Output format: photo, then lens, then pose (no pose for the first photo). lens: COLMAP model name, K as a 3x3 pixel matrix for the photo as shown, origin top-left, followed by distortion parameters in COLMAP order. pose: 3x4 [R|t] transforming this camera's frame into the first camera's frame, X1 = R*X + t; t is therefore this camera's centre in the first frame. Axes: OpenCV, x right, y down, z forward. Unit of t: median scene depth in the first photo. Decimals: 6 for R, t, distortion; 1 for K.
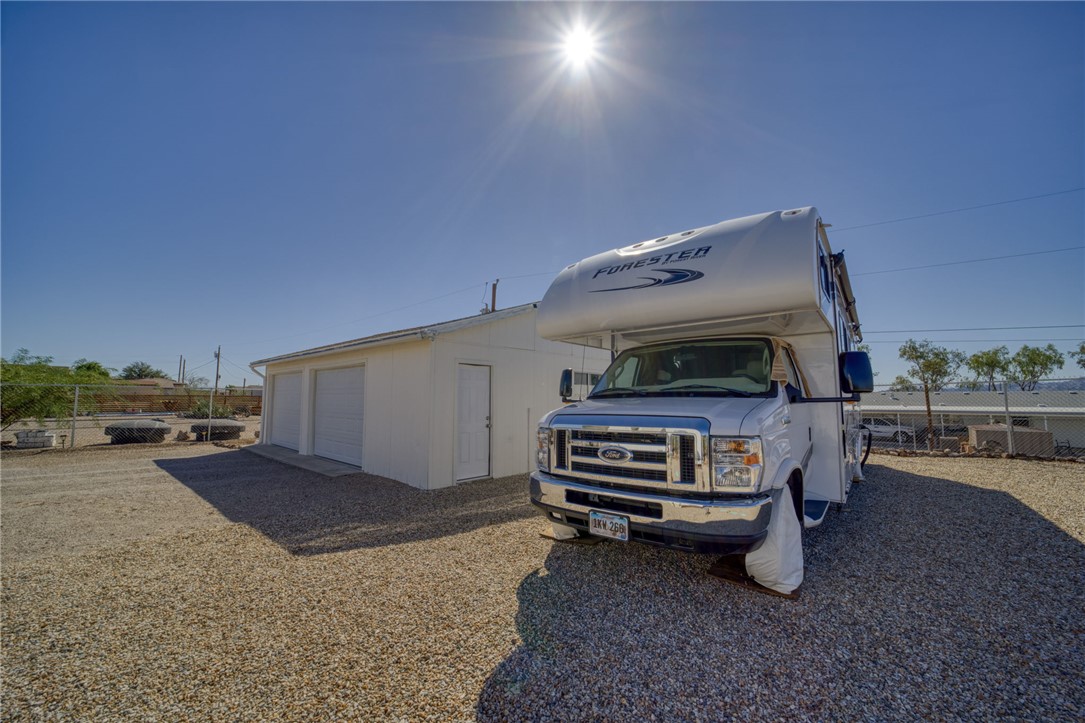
lens RADIAL K [[412.9, 0, 542.5], [0, 412.9, 361.5], [0, 0, 1]] dist [-0.002596, -0.000072]
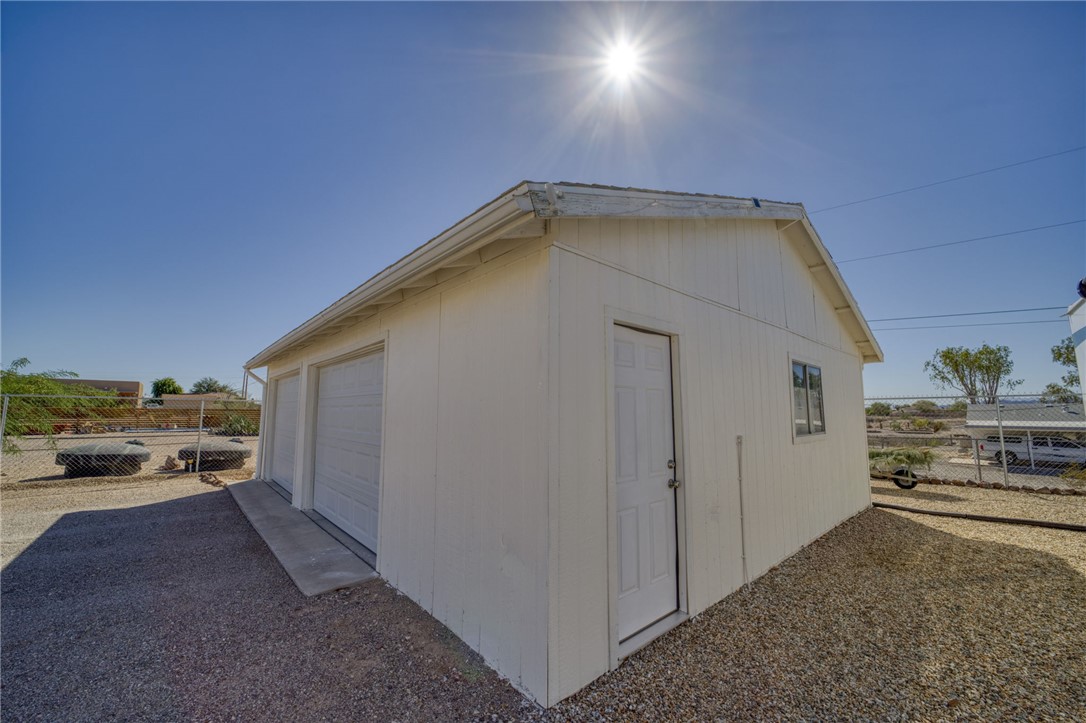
lens RADIAL K [[413.3, 0, 543.0], [0, 413.3, 361.5], [0, 0, 1]] dist [-0.002596, -0.000072]
pose [[0.993759, -0.014174, -0.110643, -0.121799], [0.010494, 0.999375, -0.033766, 0.029311], [0.111052, 0.032394, 0.993286, 0.341762]]
